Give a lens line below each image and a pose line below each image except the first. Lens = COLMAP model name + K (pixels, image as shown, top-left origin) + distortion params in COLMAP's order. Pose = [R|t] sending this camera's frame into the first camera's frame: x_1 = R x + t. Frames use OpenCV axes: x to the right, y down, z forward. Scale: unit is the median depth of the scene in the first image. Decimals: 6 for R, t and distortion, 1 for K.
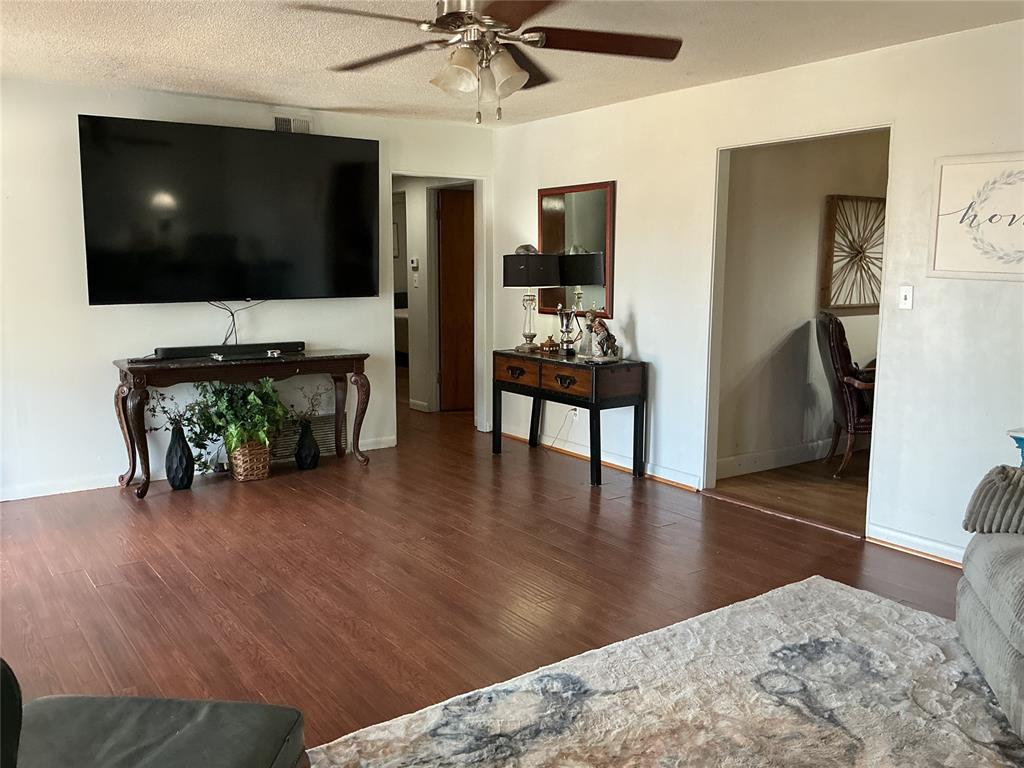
lens RADIAL K [[850.8, 0, 518.2], [0, 850.8, 386.8], [0, 0, 1]] dist [0.066608, -0.132486]
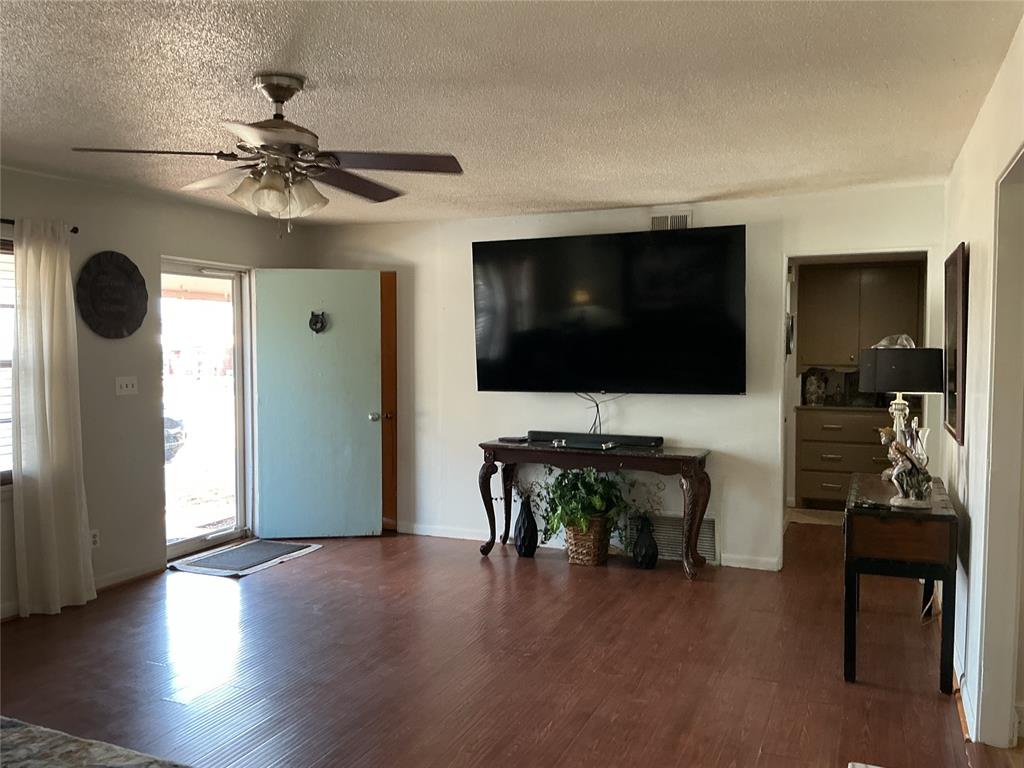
lens RADIAL K [[850.8, 0, 510.5], [0, 850.8, 381.0], [0, 0, 1]] dist [0.066608, -0.132486]
pose [[0.509171, 0.033281, -0.860021, 0.573426], [-0.120792, 0.992125, -0.033121, -0.073094], [0.852147, 0.120748, 0.509182, 0.400178]]
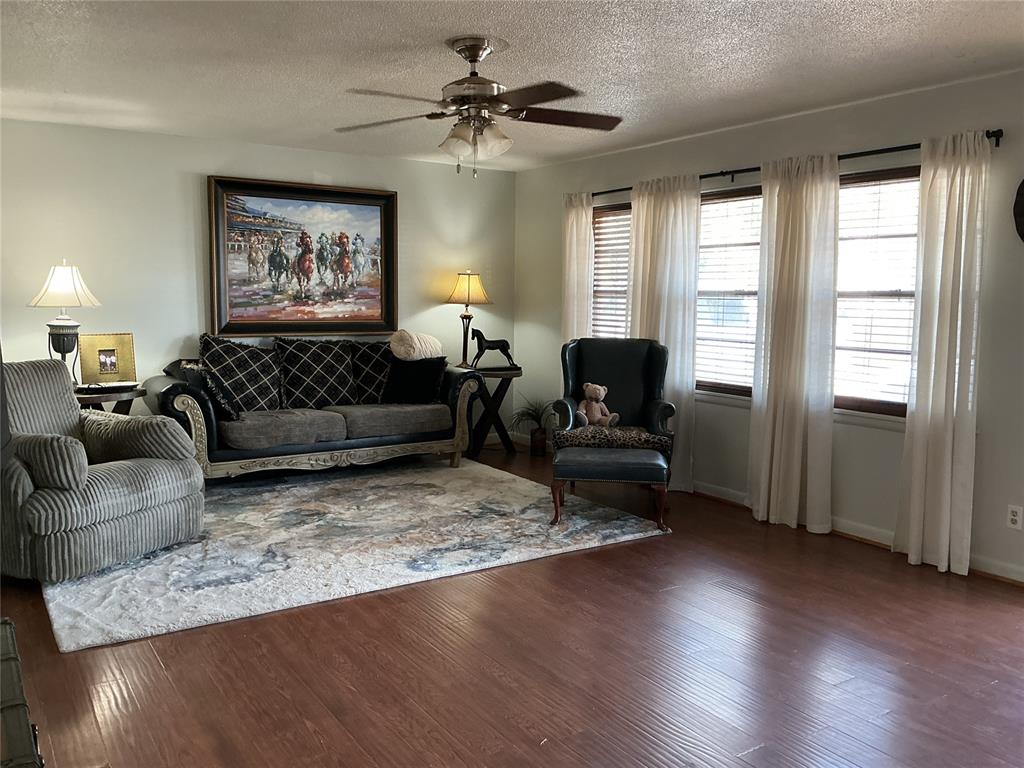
lens RADIAL K [[850.8, 0, 513.6], [0, 850.8, 384.5], [0, 0, 1]] dist [0.066608, -0.132486]
pose [[-0.998392, -0.020879, 0.052694, -0.099797], [-0.007023, 0.968084, 0.250529, -0.183902], [-0.056243, 0.249756, -0.966674, 1.293929]]
